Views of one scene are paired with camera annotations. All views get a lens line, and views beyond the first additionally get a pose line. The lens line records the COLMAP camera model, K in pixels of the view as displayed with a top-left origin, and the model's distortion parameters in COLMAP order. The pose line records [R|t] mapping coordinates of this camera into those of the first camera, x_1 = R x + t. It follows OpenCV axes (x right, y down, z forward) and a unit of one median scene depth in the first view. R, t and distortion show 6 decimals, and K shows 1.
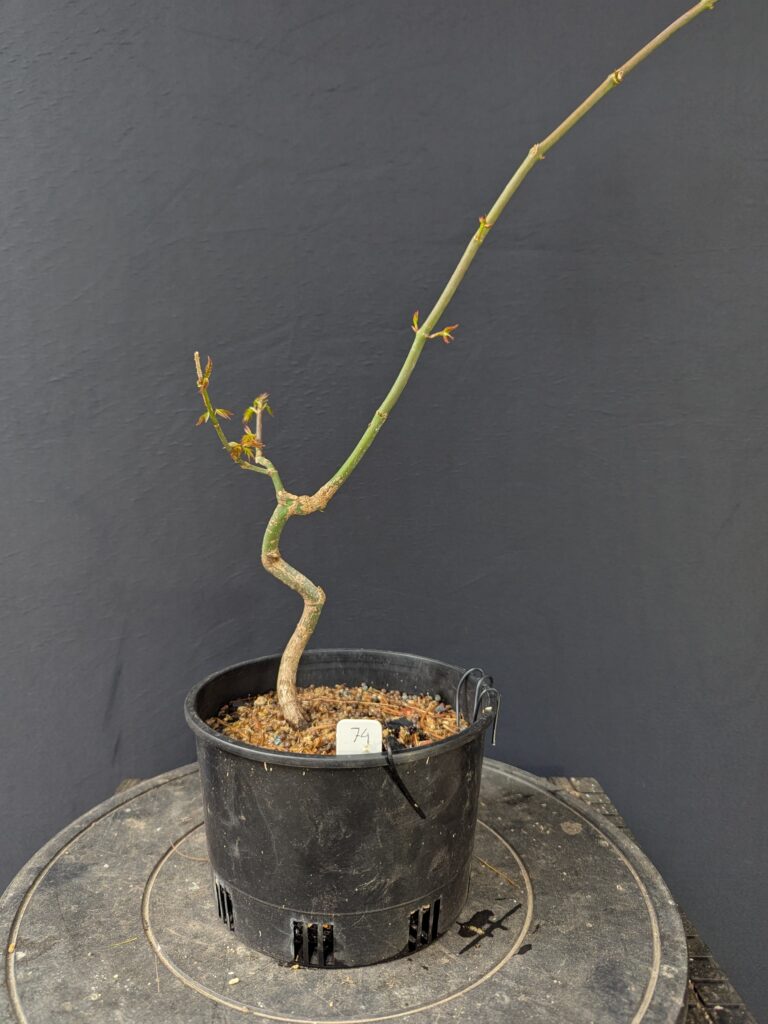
lens RADIAL K [[709.3, 0, 377.7], [0, 709.3, 516.1], [0, 0, 1]] dist [0.019763, -0.023253]
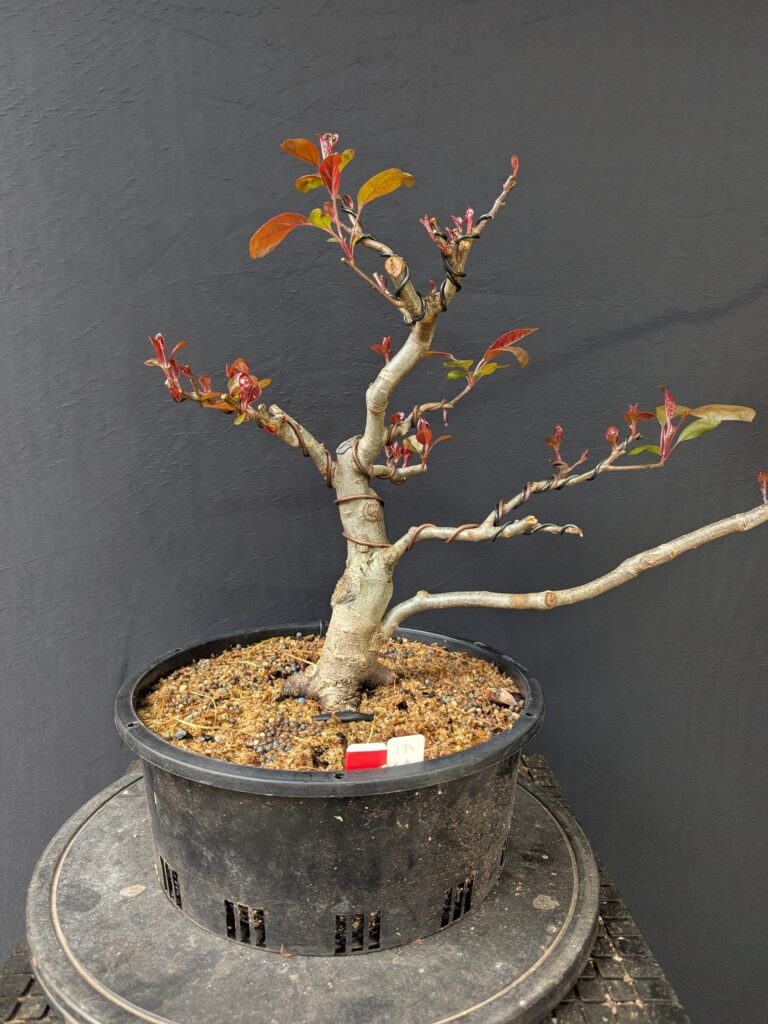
lens RADIAL K [[709.3, 0, 381.2], [0, 709.3, 510.3], [0, 0, 1]] dist [0.019763, -0.023253]
pose [[0.999523, 0.001820, 0.030833, 0.005721], [-0.002779, 0.999513, 0.031091, -0.064834], [-0.030762, -0.031162, 0.999041, -0.136175]]
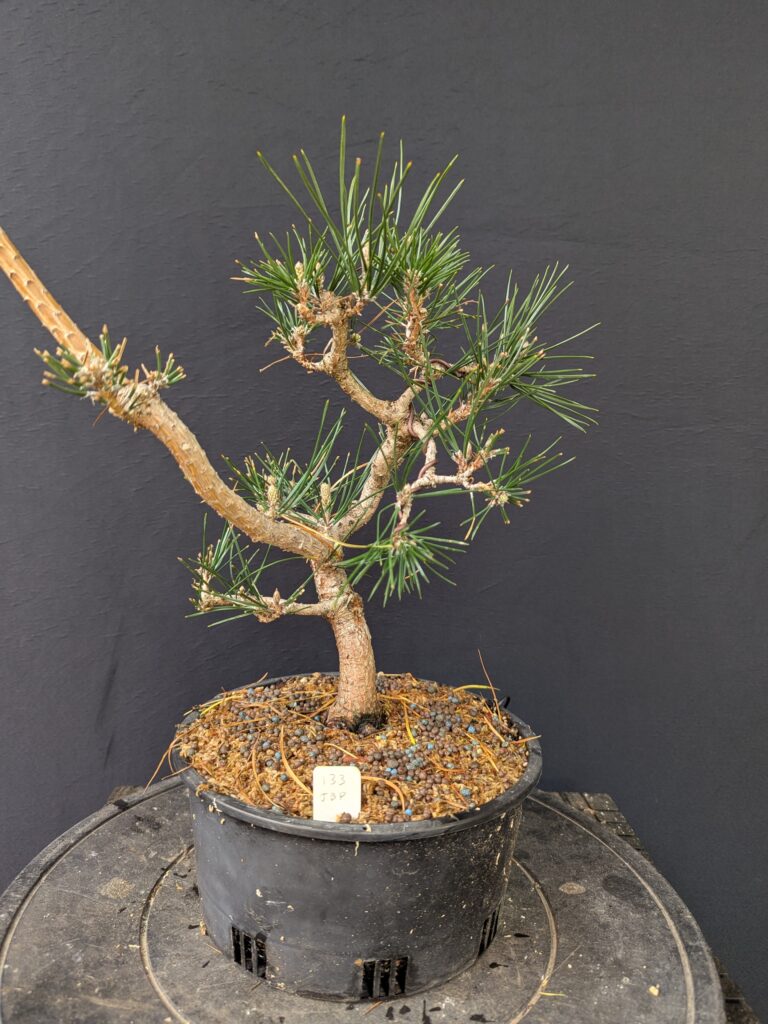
lens RADIAL K [[709.3, 0, 387.0], [0, 709.3, 514.4], [0, 0, 1]] dist [0.019763, -0.023253]
pose [[0.999000, 0.032575, 0.030631, -0.037307], [-0.033274, 0.999191, 0.022585, -0.022991], [-0.029871, -0.023582, 0.999276, 0.048780]]
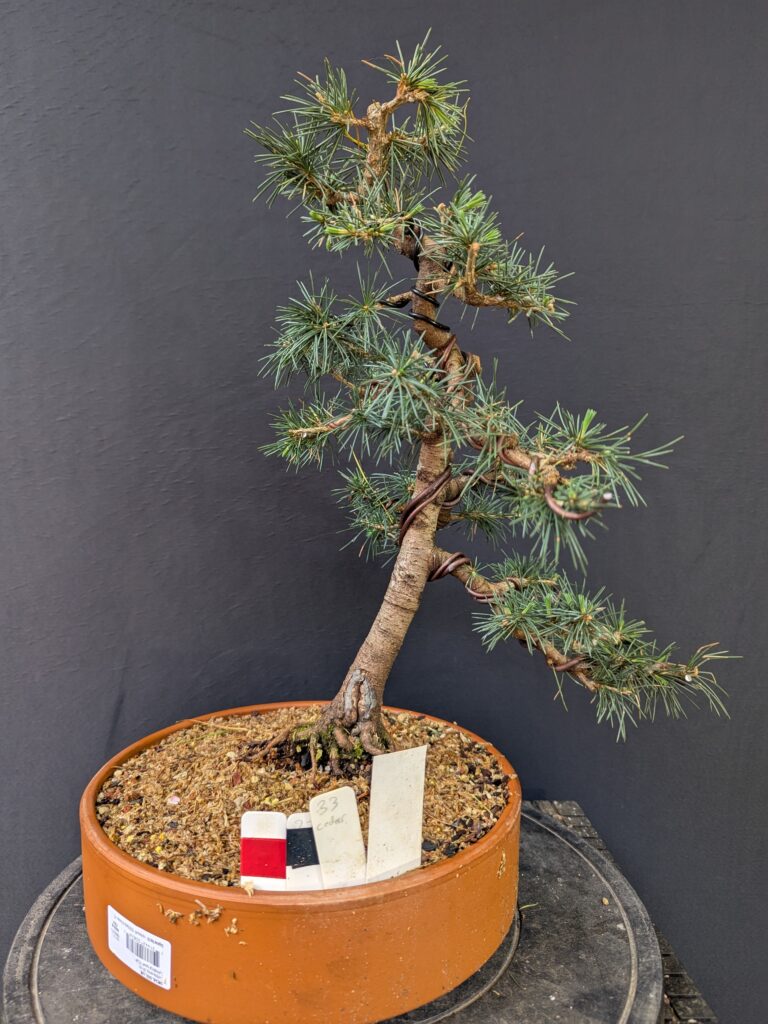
lens RADIAL K [[709.3, 0, 375.6], [0, 709.3, 514.3], [0, 0, 1]] dist [0.019763, -0.023253]
pose [[0.999591, 0.003431, 0.028404, -0.024205], [-0.003142, 0.999943, -0.010207, -0.044485], [-0.028437, 0.010113, 0.999544, -0.051715]]
